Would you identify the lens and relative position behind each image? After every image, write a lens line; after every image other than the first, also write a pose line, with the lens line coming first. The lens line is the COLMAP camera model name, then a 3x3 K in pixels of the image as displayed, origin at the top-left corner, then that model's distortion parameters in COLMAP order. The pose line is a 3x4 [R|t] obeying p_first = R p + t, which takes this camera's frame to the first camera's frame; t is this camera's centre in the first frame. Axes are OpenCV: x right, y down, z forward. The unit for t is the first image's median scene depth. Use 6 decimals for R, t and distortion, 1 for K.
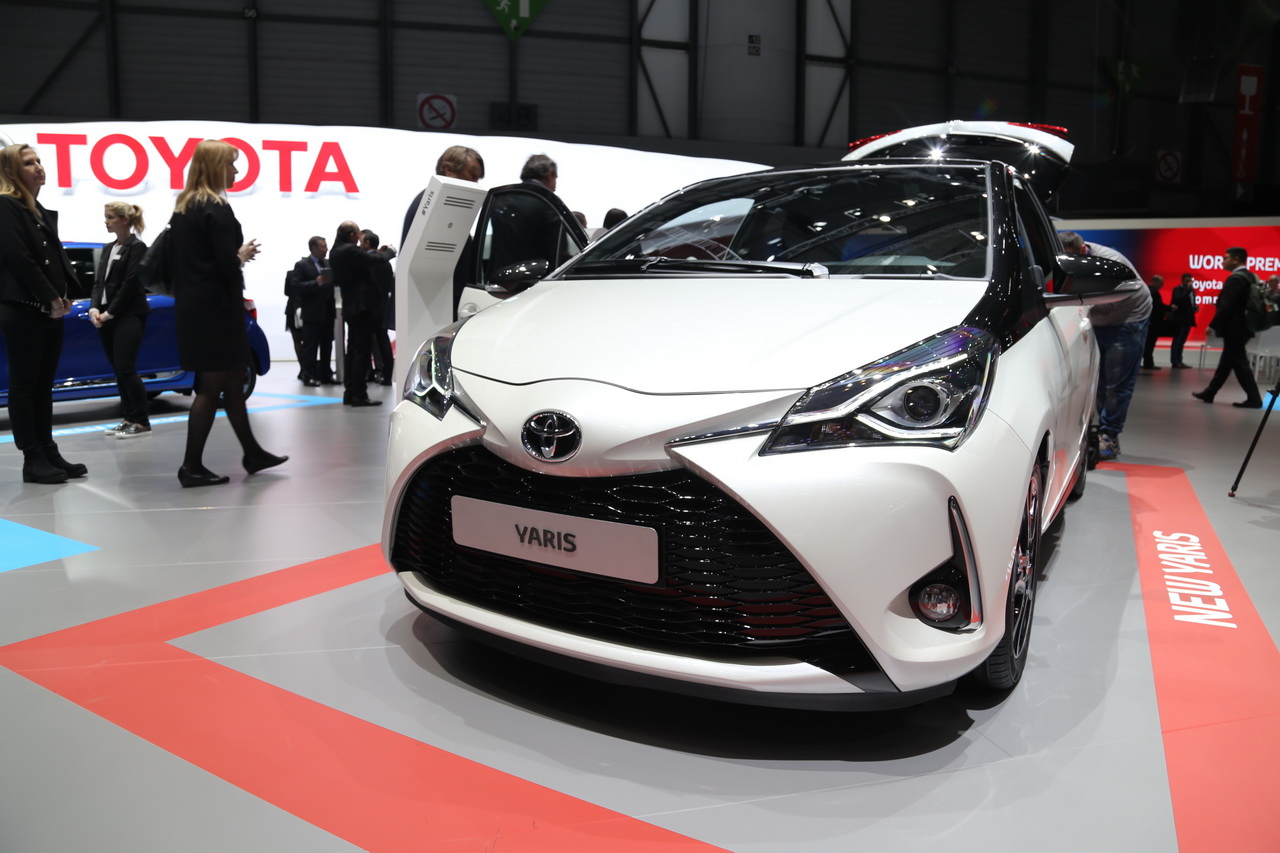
lens RADIAL K [[858.7, 0, 640.0], [0, 858.7, 426.5], [0, 0, 1]] dist [-0.121459, 0.071075]
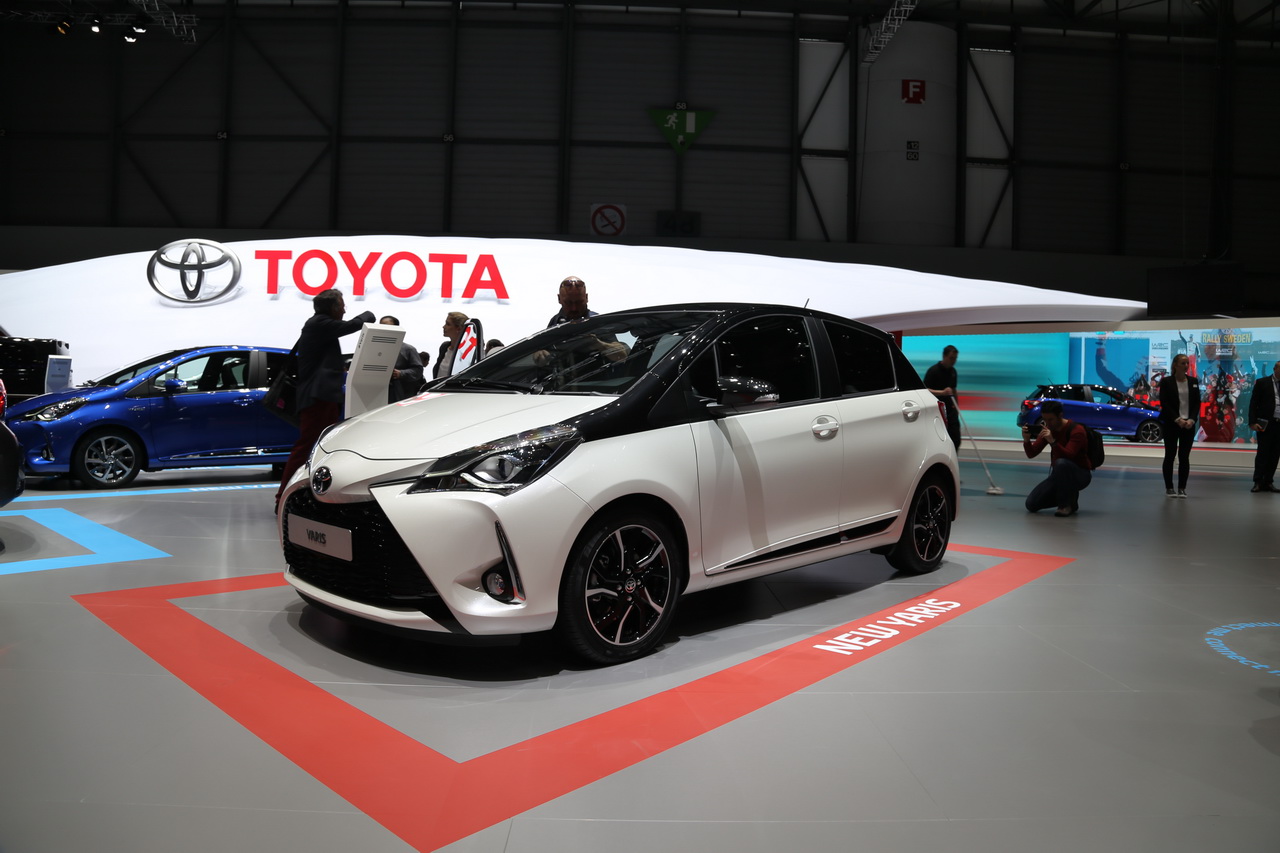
lens RADIAL K [[859.4, 0, 640.0], [0, 859.4, 426.5], [0, 0, 1]] dist [-0.110904, 0.074959]
pose [[0.975982, 0.024214, -0.216503, 0.718920], [-0.047925, 0.993322, -0.104951, 0.041669], [0.212516, 0.112807, 0.970624, -0.470469]]
